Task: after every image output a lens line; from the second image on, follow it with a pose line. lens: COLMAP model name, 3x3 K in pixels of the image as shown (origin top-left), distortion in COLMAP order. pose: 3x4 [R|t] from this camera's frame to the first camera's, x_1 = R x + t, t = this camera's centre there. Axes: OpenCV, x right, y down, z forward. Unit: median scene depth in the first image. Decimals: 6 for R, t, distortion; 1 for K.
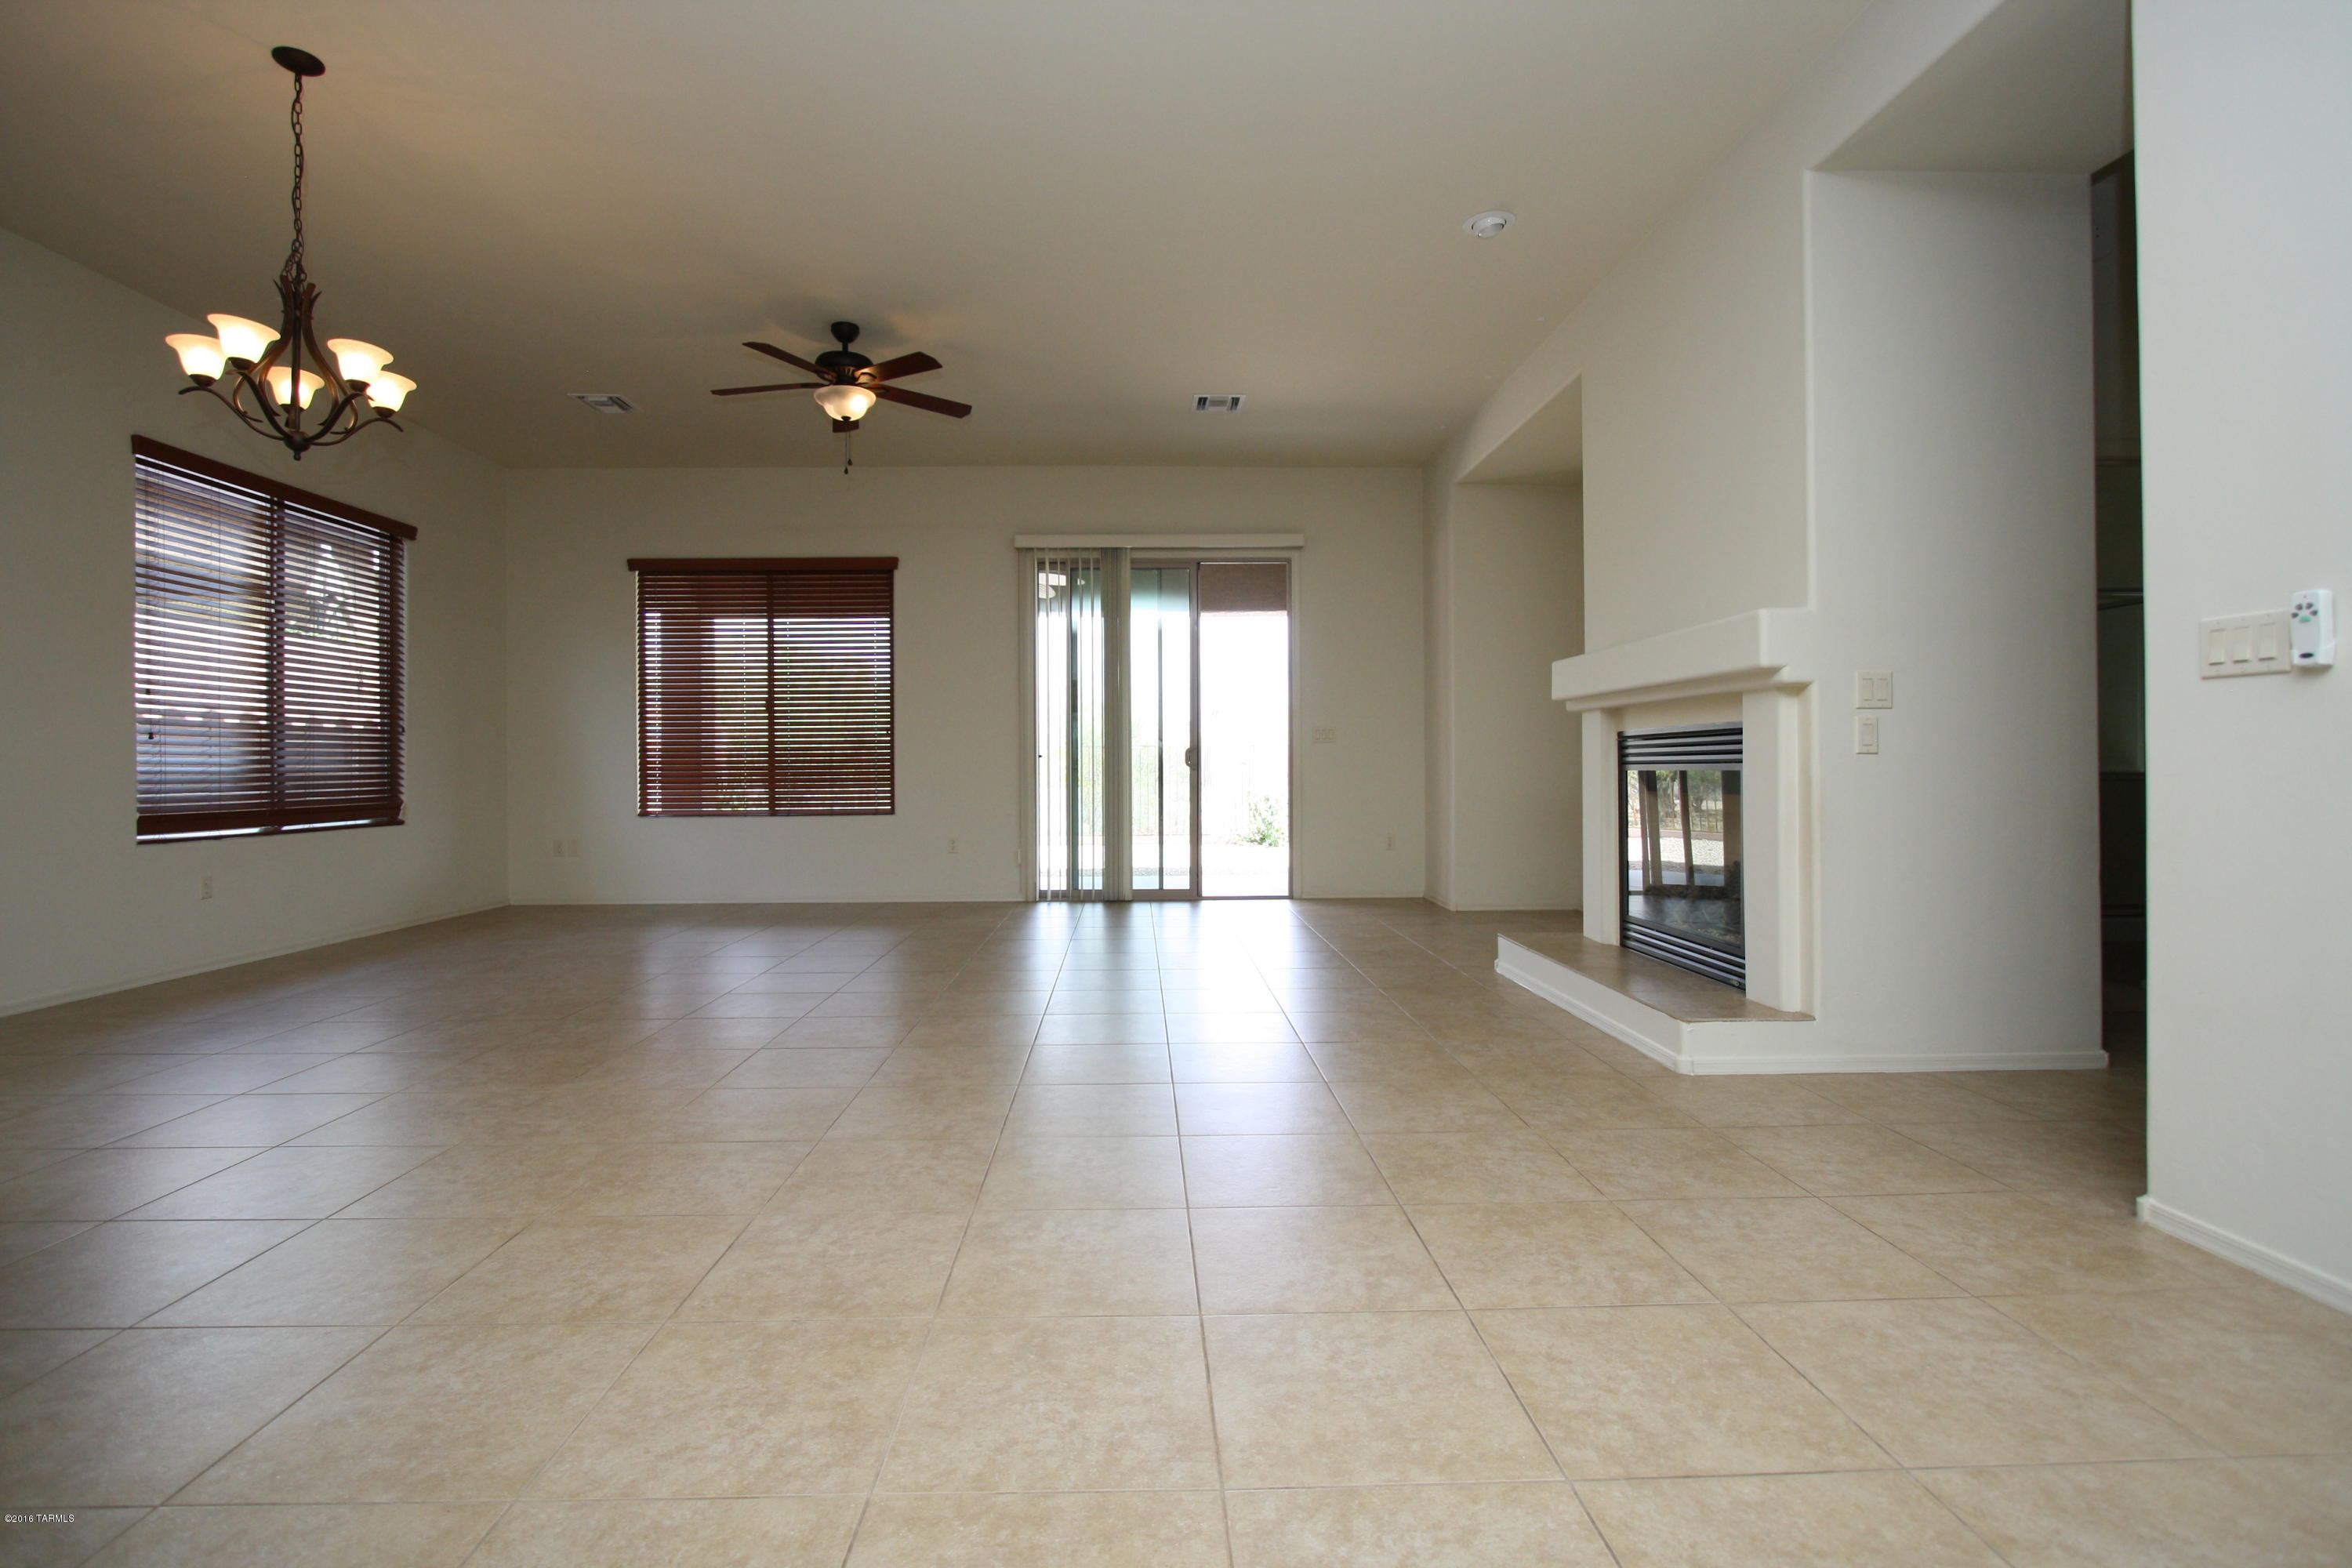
lens RADIAL K [[1095.4, 0, 1160.8], [0, 1095.4, 770.9], [0, 0, 1]] dist [-0.015506, 0.001025]
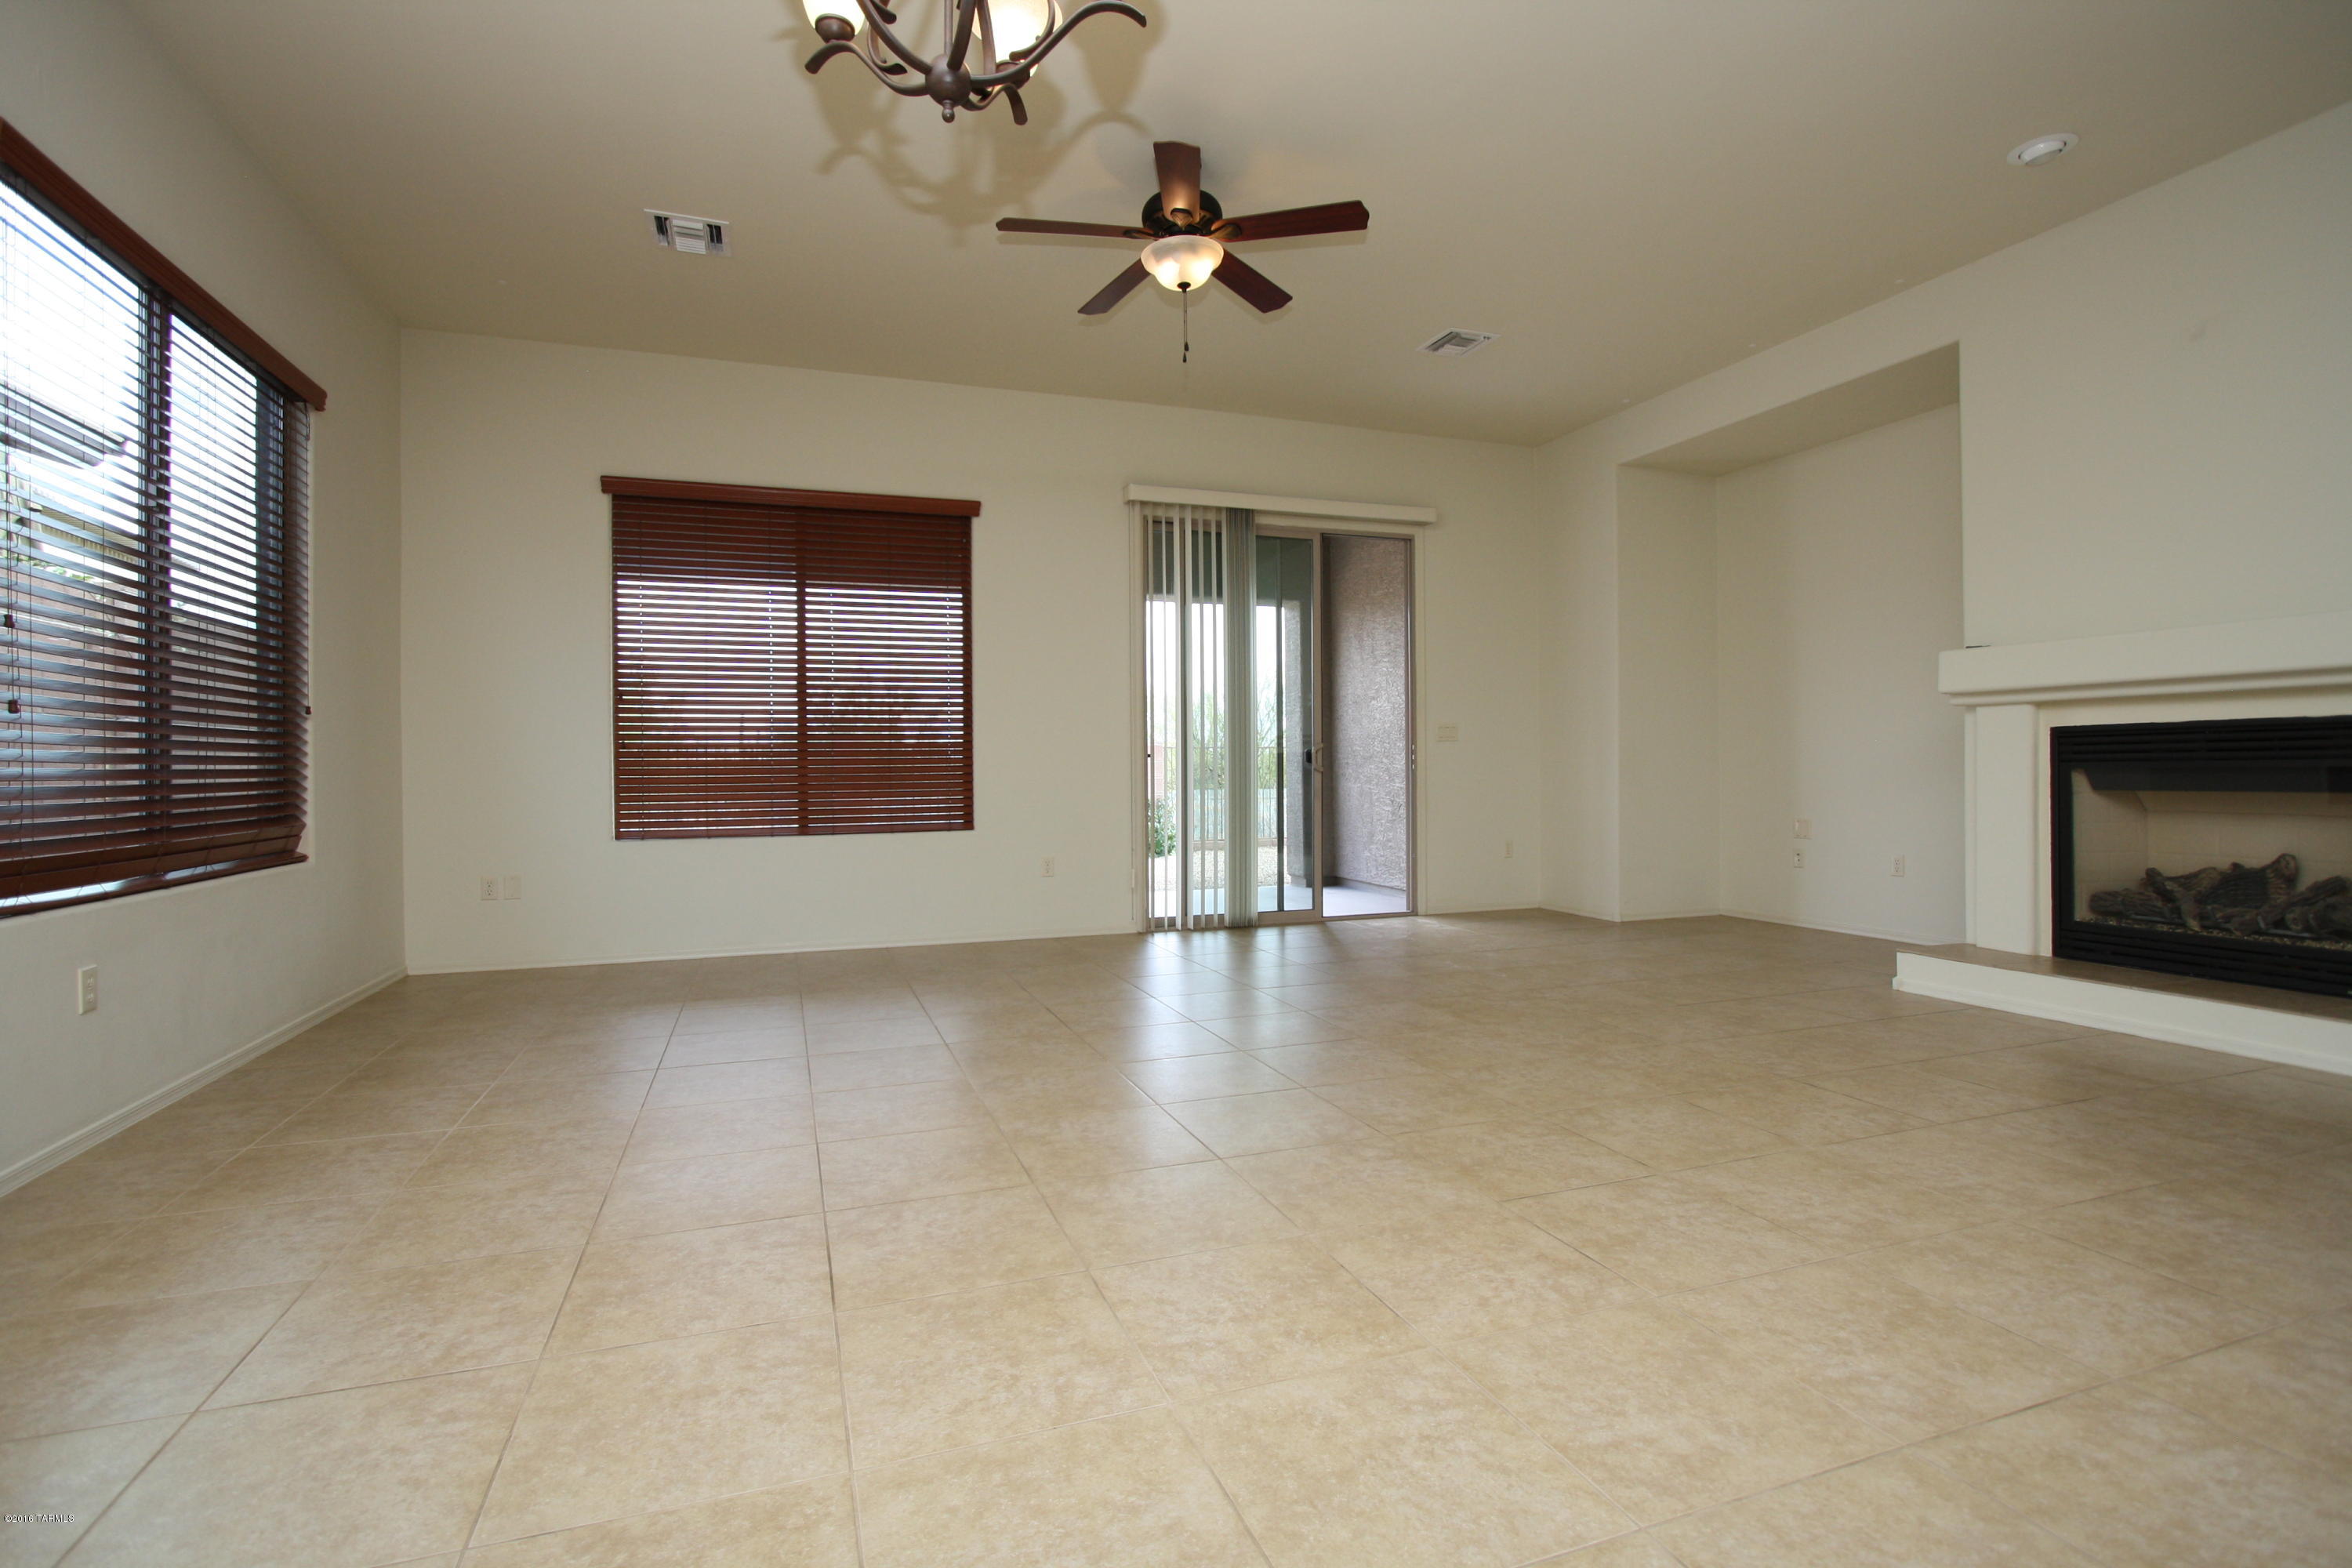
lens RADIAL K [[1095.4, 0, 1160.8], [0, 1095.4, 770.9], [0, 0, 1]] dist [-0.015506, 0.001025]
pose [[0.952258, -0.002537, 0.305283, -0.356110], [0.003584, 0.999989, -0.002869, 0.000432], [-0.305273, 0.003826, 0.952257, 0.214374]]
